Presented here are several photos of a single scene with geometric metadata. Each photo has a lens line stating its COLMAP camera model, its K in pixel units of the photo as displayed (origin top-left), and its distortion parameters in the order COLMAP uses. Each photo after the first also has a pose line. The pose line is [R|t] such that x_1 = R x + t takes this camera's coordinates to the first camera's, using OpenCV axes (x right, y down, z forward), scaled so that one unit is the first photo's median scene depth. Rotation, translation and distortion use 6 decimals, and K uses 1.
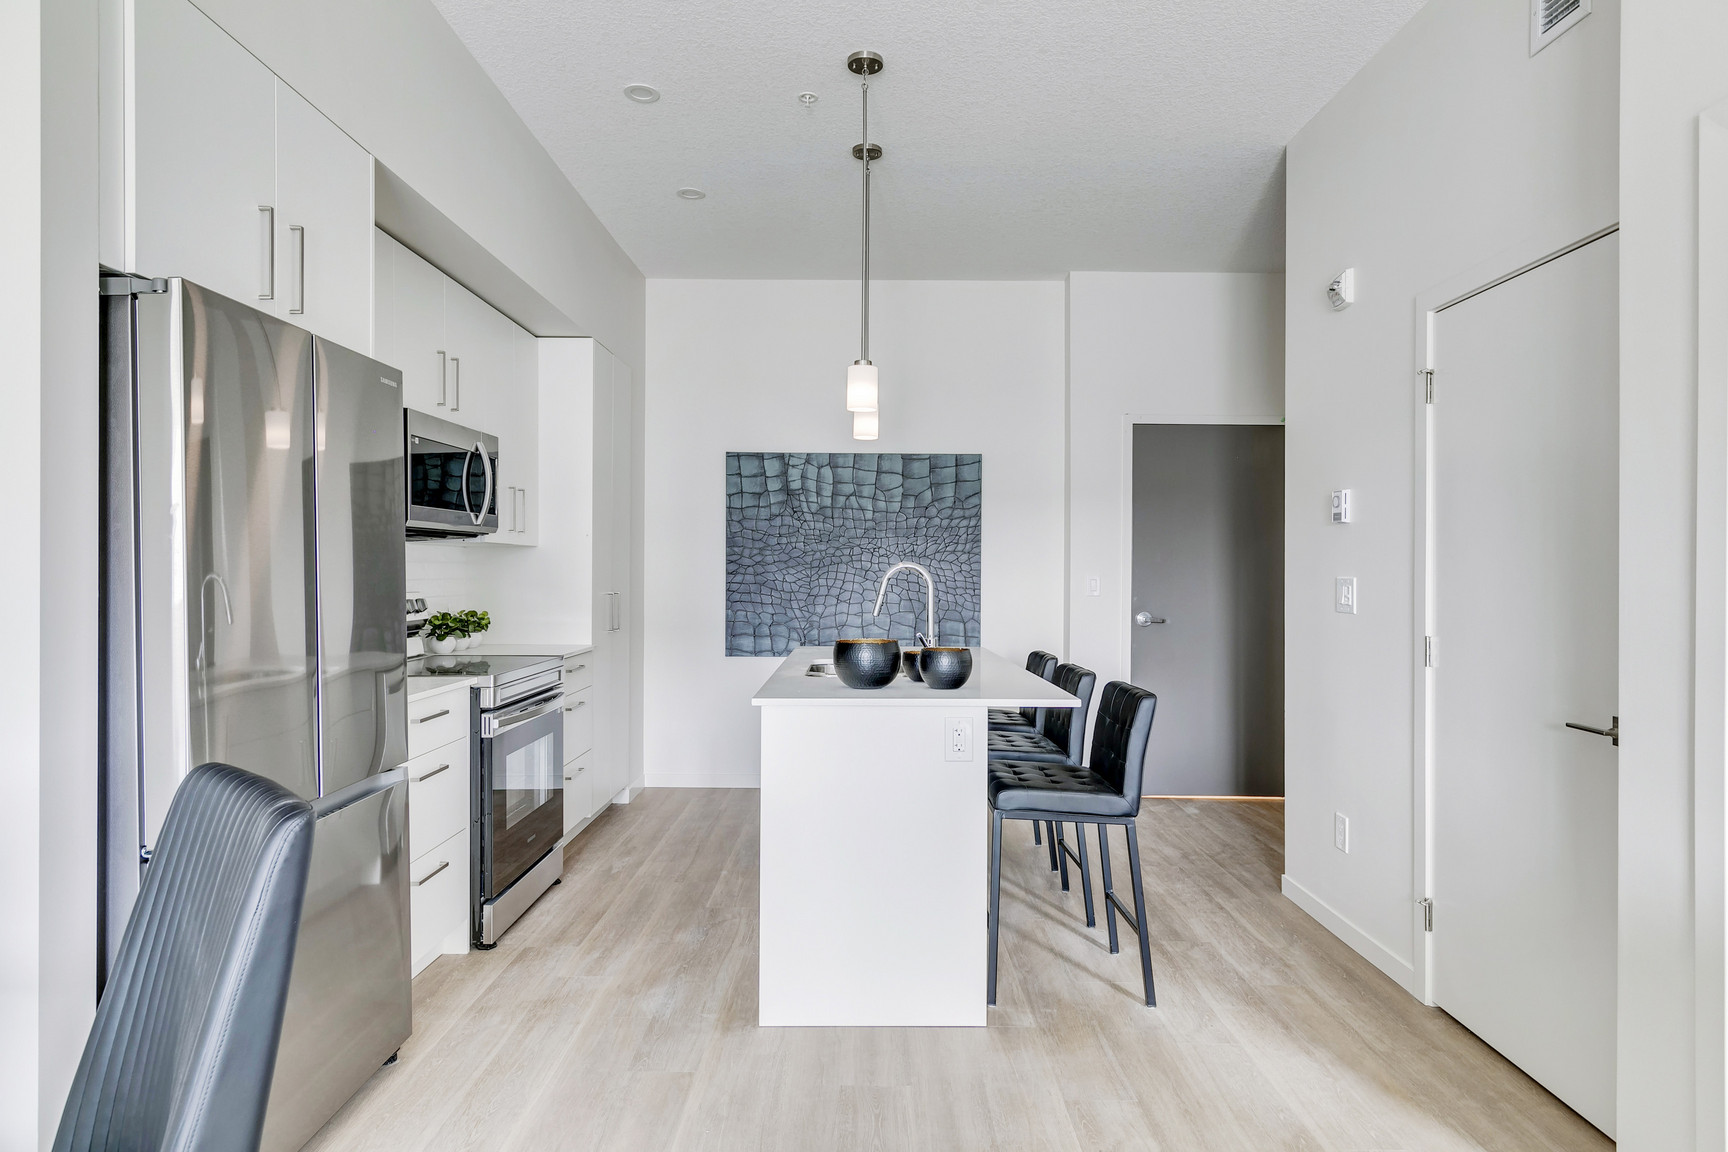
lens RADIAL K [[953.8, 0, 860.6], [0, 953.8, 576.6], [0, 0, 1]] dist [0.003056, -0.000145]
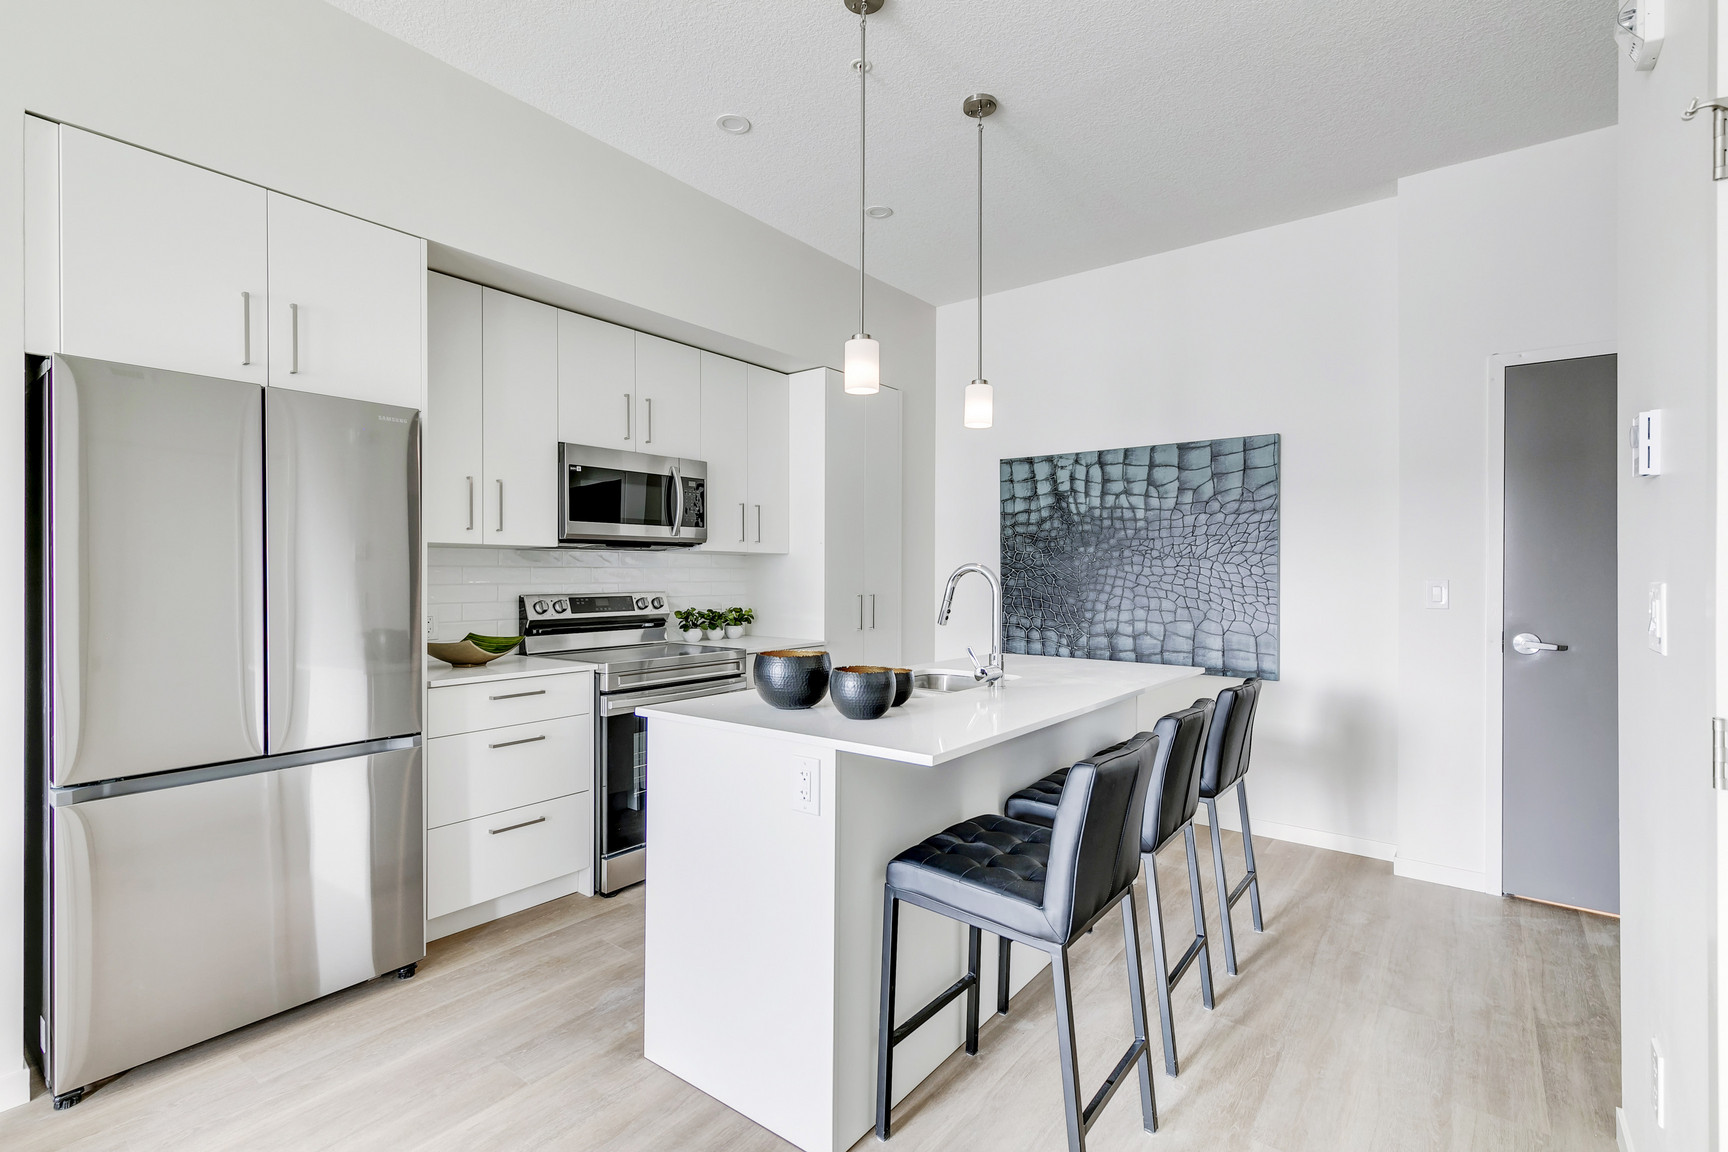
lens RADIAL K [[781.3, 0, 860.1], [0, 781.3, 578.3], [0, 0, 1]] dist [0.009139, -0.000524]
pose [[0.796056, 0.001068, -0.605221, 0.249286], [-0.003471, 0.999990, -0.002801, 0.000260], [0.605212, 0.004331, 0.796052, 0.239233]]
